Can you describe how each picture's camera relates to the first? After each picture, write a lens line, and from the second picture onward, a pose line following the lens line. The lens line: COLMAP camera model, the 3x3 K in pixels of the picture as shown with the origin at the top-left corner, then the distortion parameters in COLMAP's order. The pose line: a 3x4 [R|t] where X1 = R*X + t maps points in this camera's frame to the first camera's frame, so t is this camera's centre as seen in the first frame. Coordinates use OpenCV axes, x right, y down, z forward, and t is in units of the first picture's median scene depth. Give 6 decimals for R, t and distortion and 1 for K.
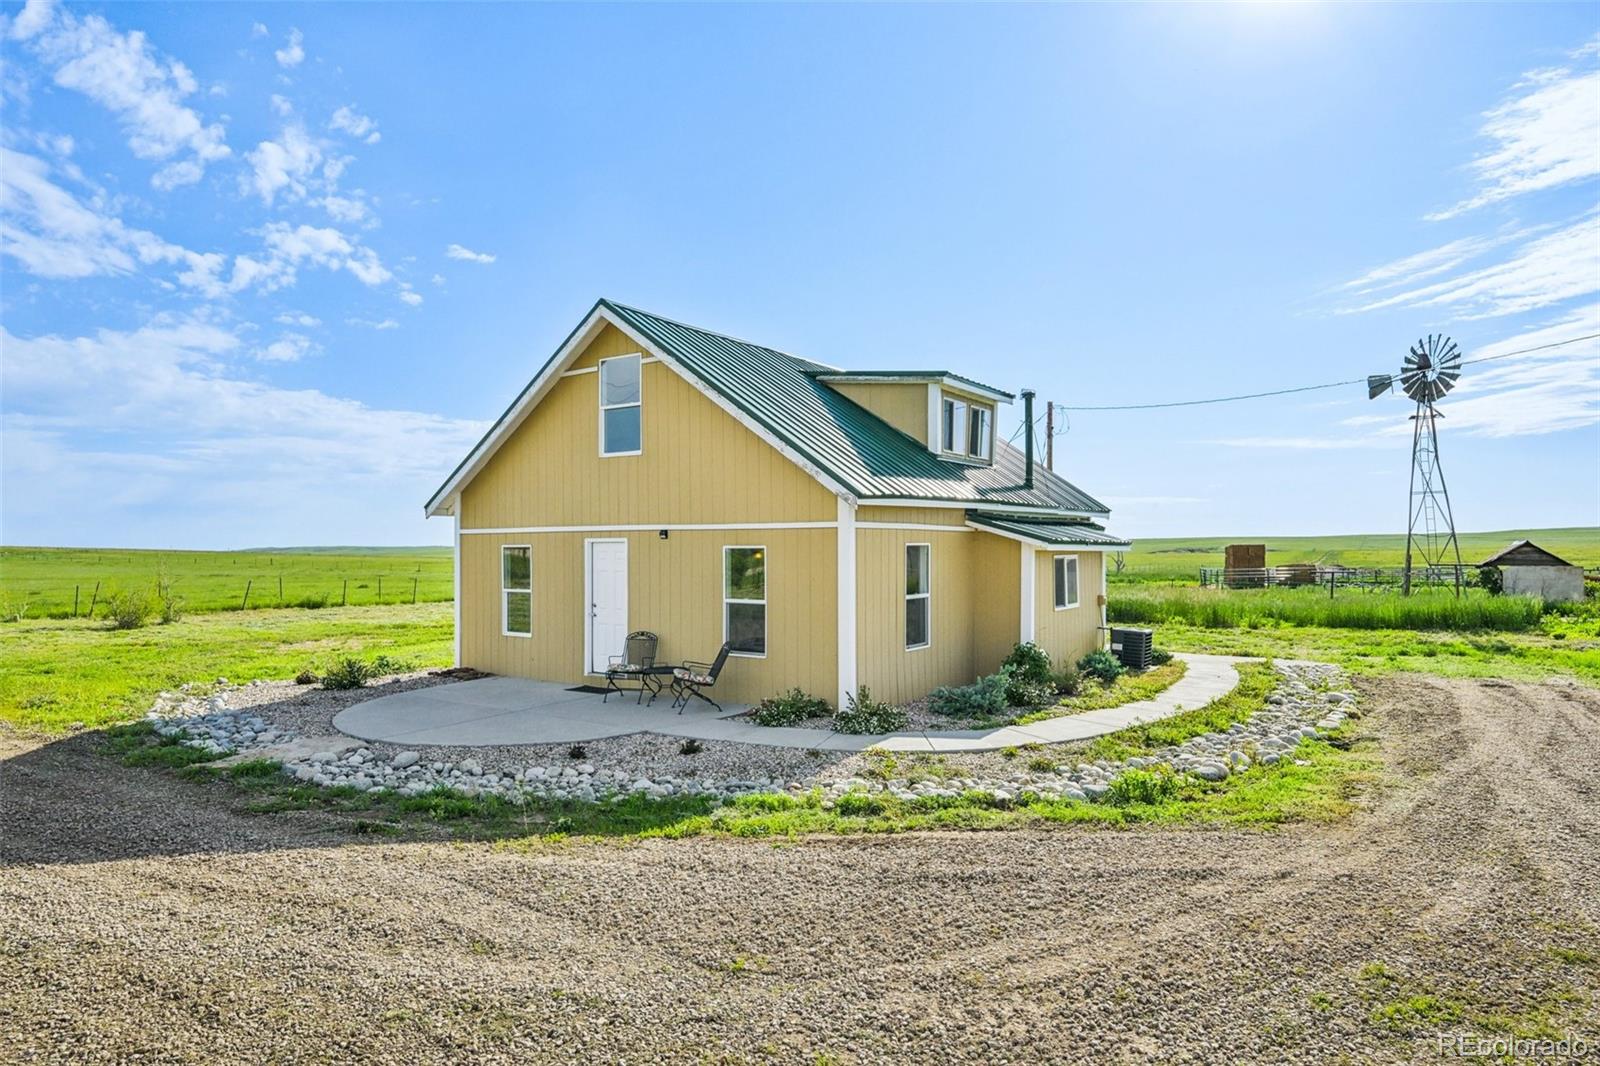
lens RADIAL K [[914.2, 0, 800.0], [0, 914.2, 534.9], [0, 0, 1]] dist [-0.000383, -0.001652]
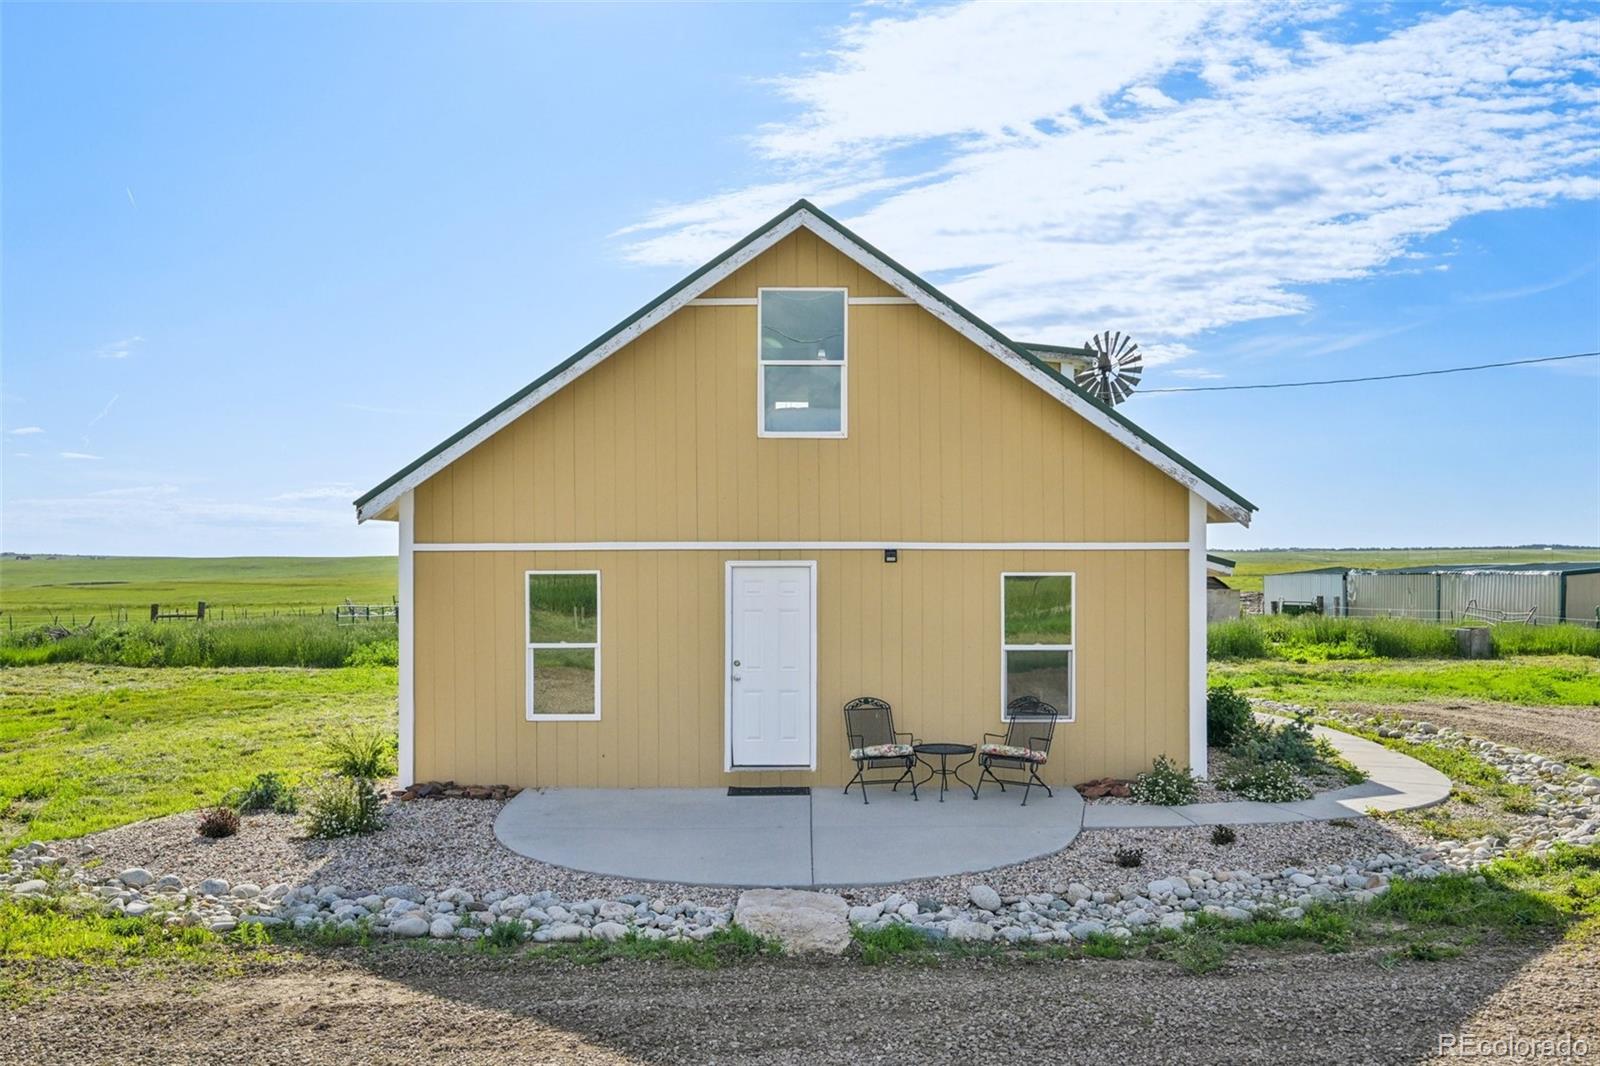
lens RADIAL K [[1379.2, 0, 806.0], [0, 1379.2, 572.8], [0, 0, 1]] dist [0.001065, 0.001994]
pose [[0.814653, -0.001020, 0.579948, -0.784569], [-0.009561, 0.999839, 0.015189, -0.003278], [-0.579870, -0.017919, 0.814512, 0.177498]]
